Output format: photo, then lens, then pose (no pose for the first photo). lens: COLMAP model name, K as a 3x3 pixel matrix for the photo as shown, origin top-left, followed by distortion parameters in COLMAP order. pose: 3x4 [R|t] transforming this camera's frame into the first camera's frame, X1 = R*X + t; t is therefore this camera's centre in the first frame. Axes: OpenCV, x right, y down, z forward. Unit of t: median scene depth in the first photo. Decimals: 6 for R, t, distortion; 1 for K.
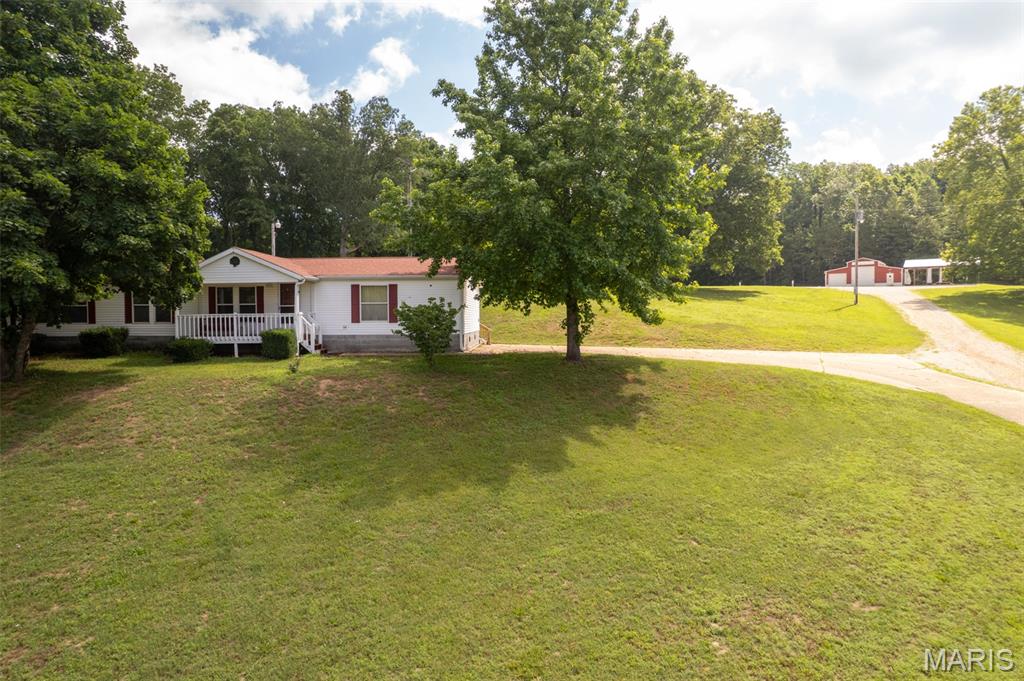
lens RADIAL K [[654.9, 0, 512.0], [0, 654.9, 340.5], [0, 0, 1]] dist [-0.075360, 0.066775]
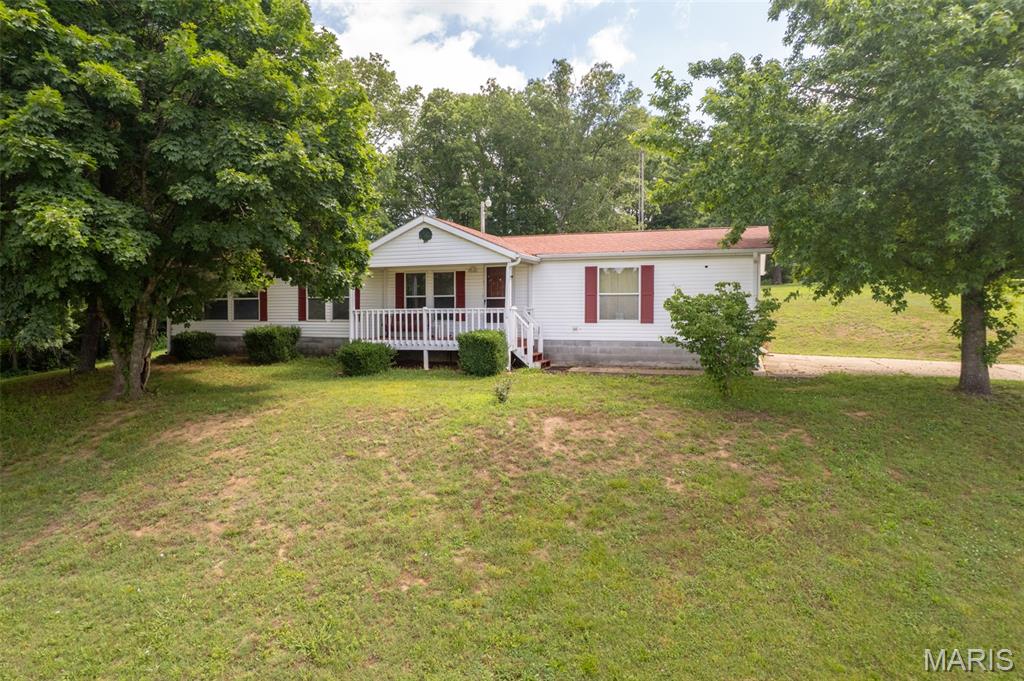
lens RADIAL K [[654.9, 0, 512.0], [0, 654.9, 340.5], [0, 0, 1]] dist [-0.075360, 0.066775]
pose [[0.950700, 0.016266, -0.309685, -0.112999], [-0.016775, 0.999859, 0.001022, -0.008352], [0.309658, 0.004223, 0.950839, 0.344506]]
